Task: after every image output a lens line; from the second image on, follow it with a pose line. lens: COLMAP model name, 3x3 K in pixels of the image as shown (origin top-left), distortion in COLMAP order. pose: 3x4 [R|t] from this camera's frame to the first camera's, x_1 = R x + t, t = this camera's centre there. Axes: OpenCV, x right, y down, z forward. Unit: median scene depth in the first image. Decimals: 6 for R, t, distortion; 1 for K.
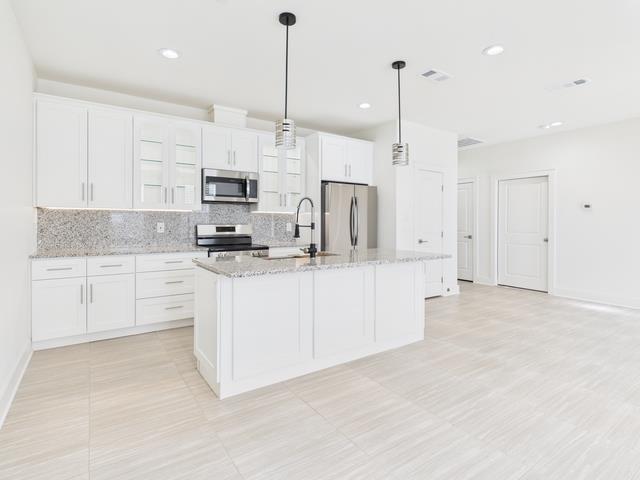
lens RADIAL K [[335.4, 0, 321.0], [0, 335.4, 224.1], [0, 0, 1]] dist [0.002483, -0.000725]
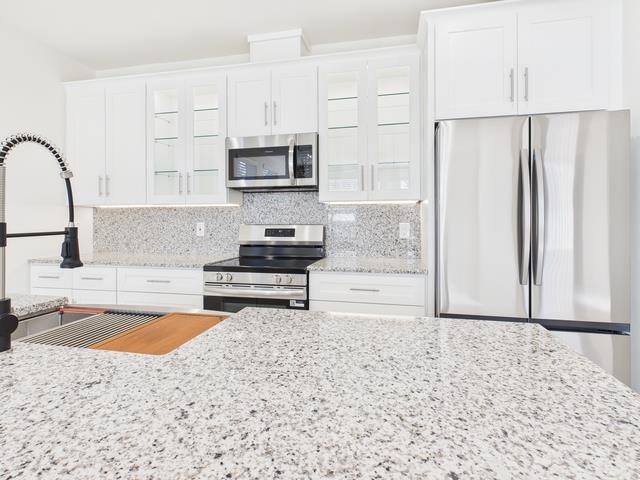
lens RADIAL K [[335.4, 0, 321.0], [0, 335.4, 224.1], [0, 0, 1]] dist [0.002483, -0.000725]
pose [[0.691822, 0.001792, -0.722065, 0.238948], [0.000219, 0.999996, 0.002692, -0.002498], [0.722068, -0.002020, 0.691820, 0.678639]]
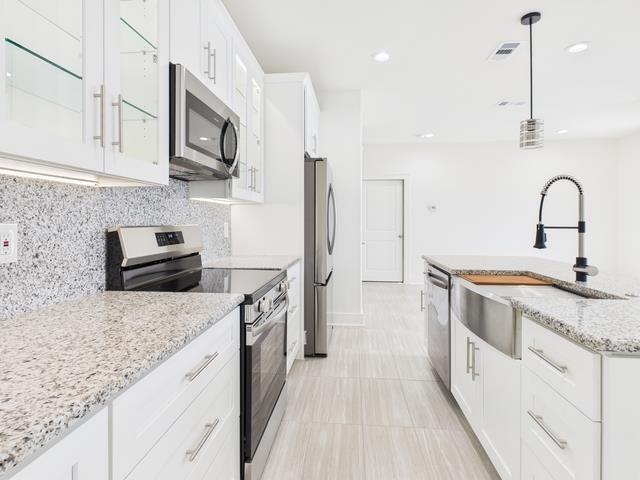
lens RADIAL K [[335.4, 0, 321.0], [0, 335.4, 224.1], [0, 0, 1]] dist [0.002483, -0.000725]
pose [[0.640726, -0.007932, 0.767729, -0.517091], [0.004926, 0.999969, 0.006221, -0.003553], [-0.767754, -0.000205, 0.640745, 0.660162]]
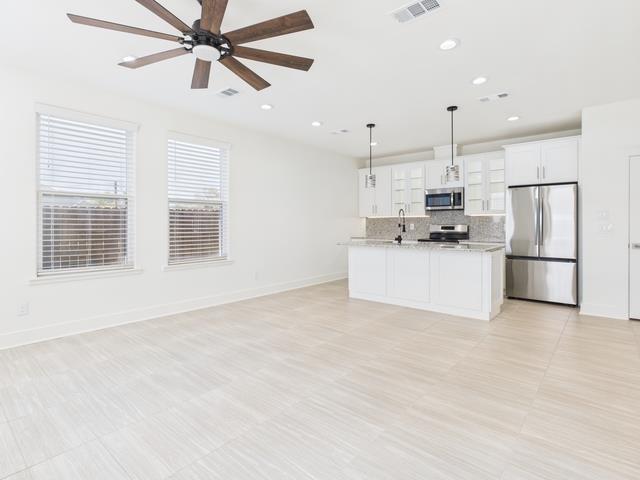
lens RADIAL K [[335.4, 0, 321.0], [0, 335.4, 224.1], [0, 0, 1]] dist [0.002483, -0.000725]
pose [[0.261817, -0.002067, -0.965115, 1.067909], [-0.001002, 0.999997, -0.002413, 0.002394], [0.965117, 0.001598, 0.261814, 0.092674]]
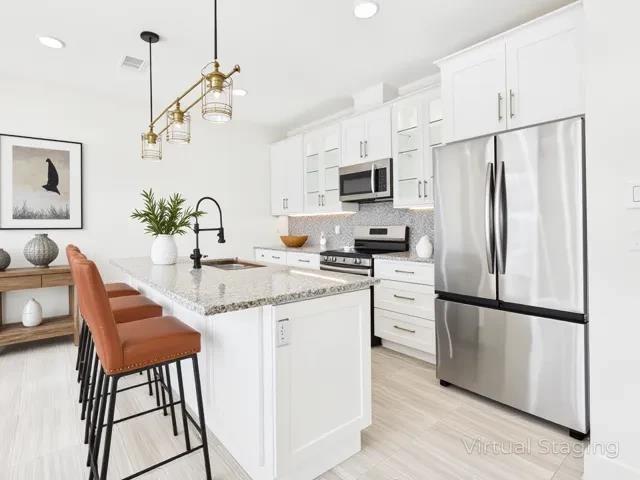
lens RADIAL K [[335.4, 0, 321.0], [0, 335.4, 224.1], [0, 0, 1]] dist [0.002483, -0.000725]
pose [[0.096334, -0.006442, -0.995328, 0.598847], [0.009772, 0.999937, -0.005526, -0.000311], [0.995301, -0.009194, 0.096390, 0.841586]]
